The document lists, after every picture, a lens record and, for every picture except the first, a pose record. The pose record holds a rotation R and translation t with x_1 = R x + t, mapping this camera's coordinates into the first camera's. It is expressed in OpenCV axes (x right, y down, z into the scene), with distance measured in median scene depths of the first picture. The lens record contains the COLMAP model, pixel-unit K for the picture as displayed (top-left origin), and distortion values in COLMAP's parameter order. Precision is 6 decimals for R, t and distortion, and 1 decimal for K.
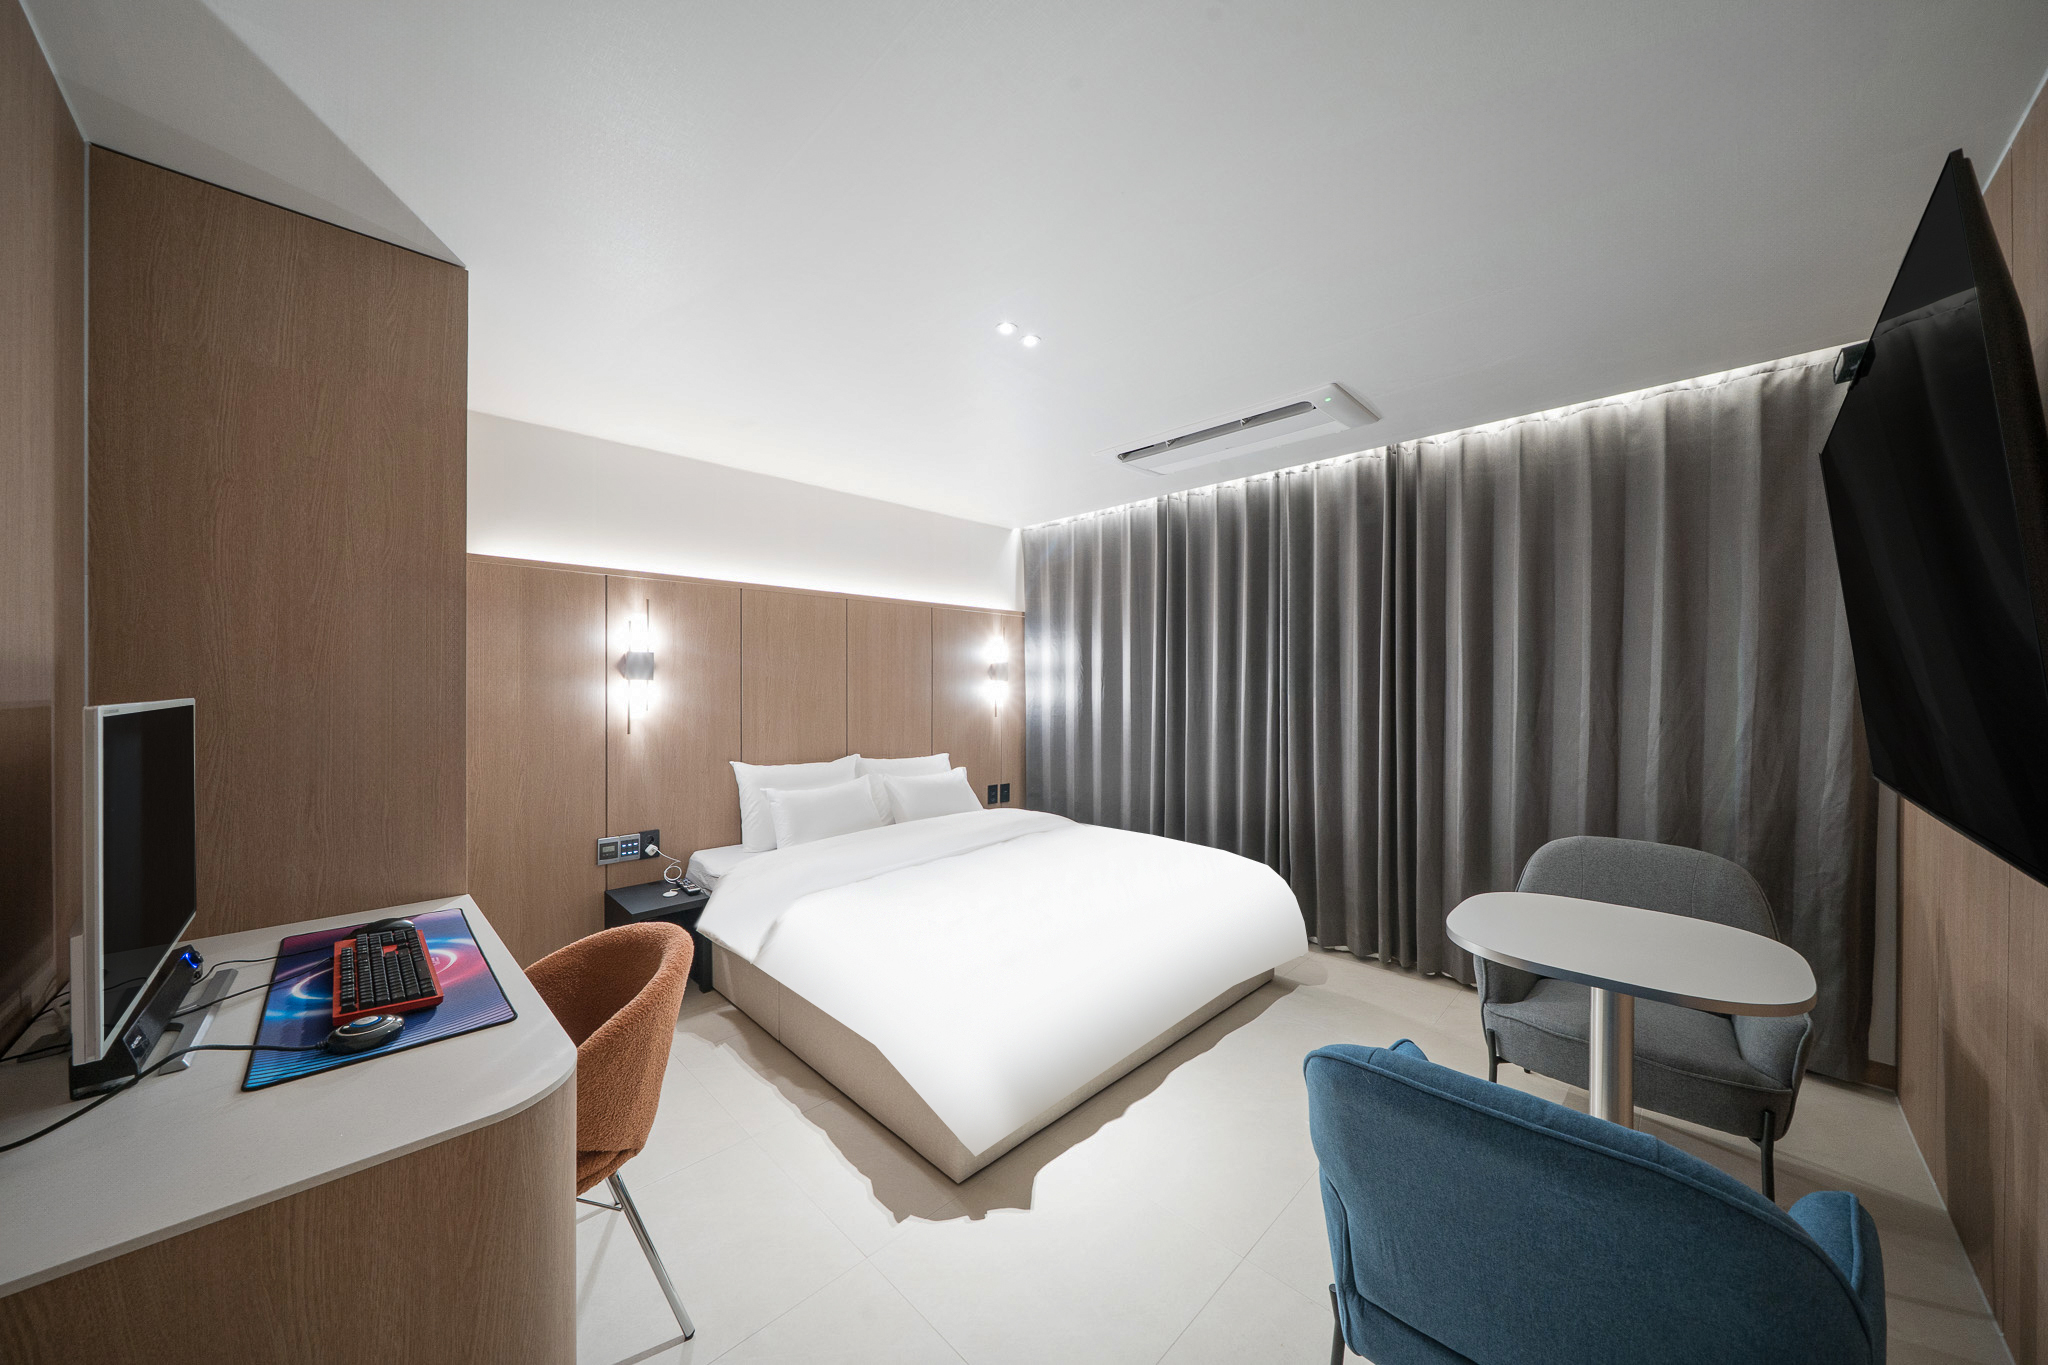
lens RADIAL K [[693.7, 0, 1021.0], [0, 693.7, 683.6], [0, 0, 1]] dist [-0.006772, 0.000036]
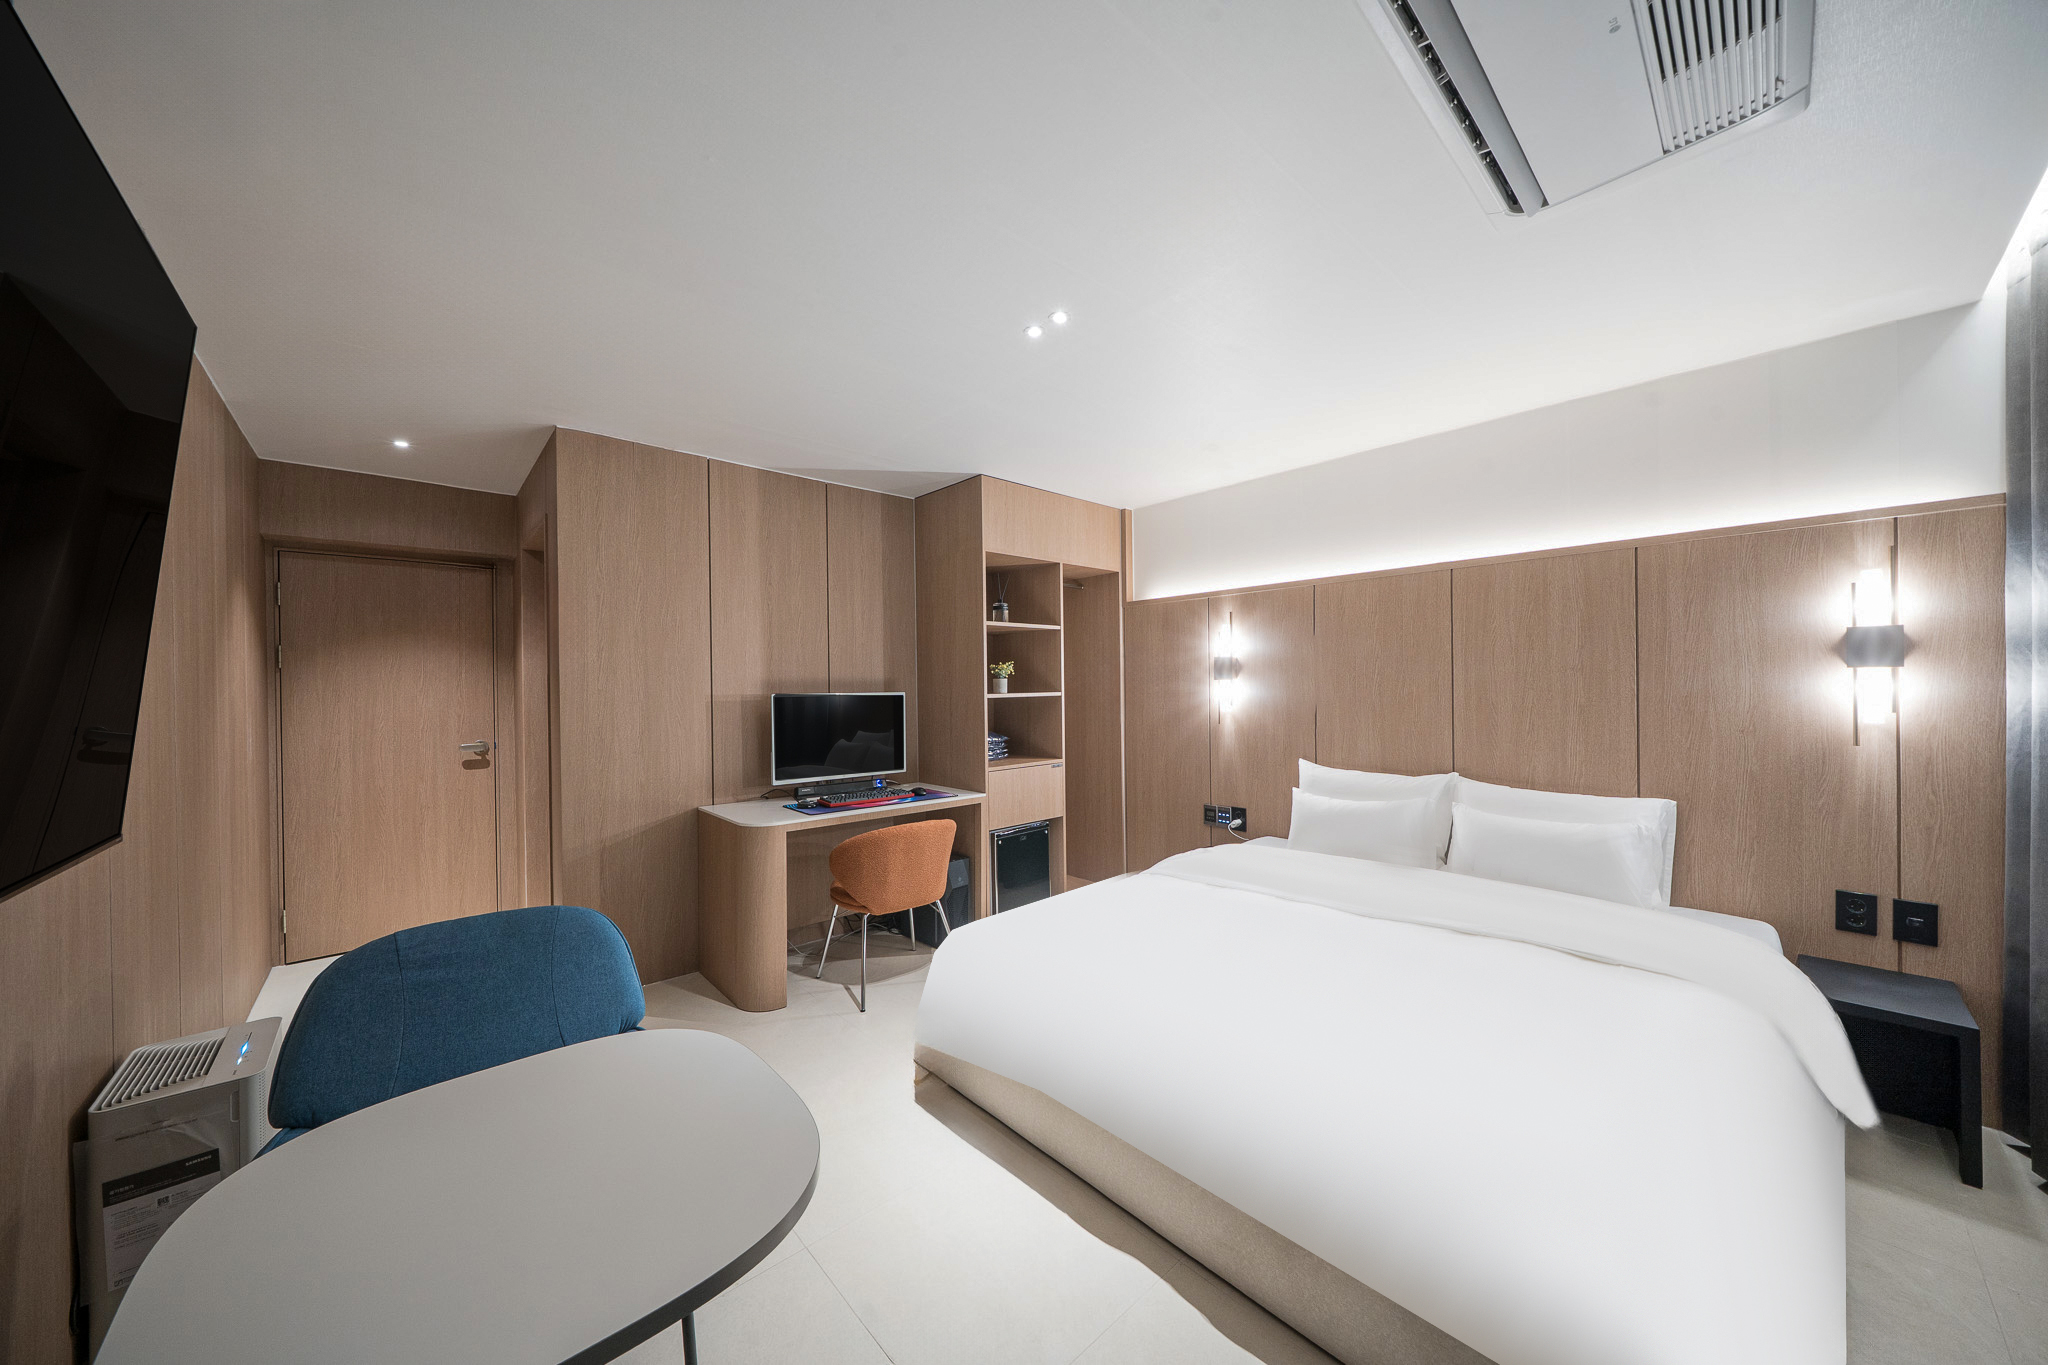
lens RADIAL K [[693.7, 0, 1021.6], [0, 693.7, 685.7], [0, 0, 1]] dist [-0.006772, 0.000036]
pose [[-0.044985, -0.000045, -0.998988, 0.669626], [0.013453, 0.999909, -0.000651, 0.001398], [0.998897, -0.013469, -0.044980, 0.694064]]
